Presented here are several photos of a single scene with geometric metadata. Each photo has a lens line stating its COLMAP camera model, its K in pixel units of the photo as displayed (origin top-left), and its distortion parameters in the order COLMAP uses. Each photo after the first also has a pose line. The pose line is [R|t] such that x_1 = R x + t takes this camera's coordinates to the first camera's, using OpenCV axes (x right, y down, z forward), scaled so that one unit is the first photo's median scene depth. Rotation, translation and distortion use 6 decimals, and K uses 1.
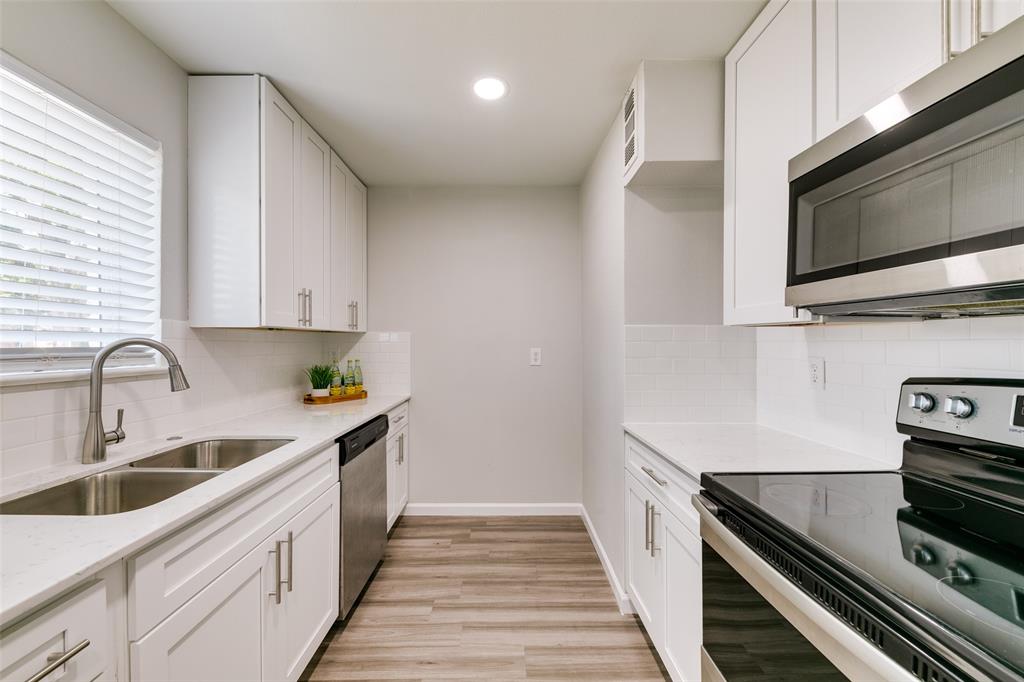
lens RADIAL K [[391.7, 0, 516.5], [0, 391.7, 345.7], [0, 0, 1]] dist [-0.001214, -0.000214]
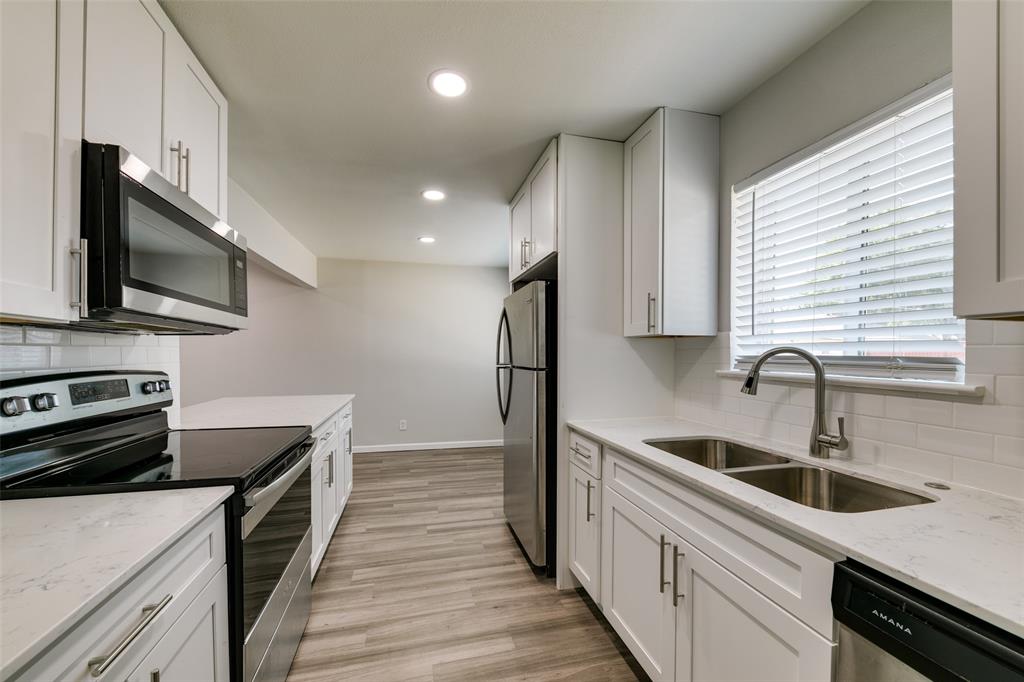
lens RADIAL K [[391.7, 0, 516.5], [0, 391.7, 345.7], [0, 0, 1]] dist [-0.001214, -0.000214]
pose [[-0.971177, -0.007353, -0.238245, 0.017624], [-0.006974, 0.999973, -0.002436, -0.014006], [0.238256, -0.000704, -0.971202, 1.781708]]
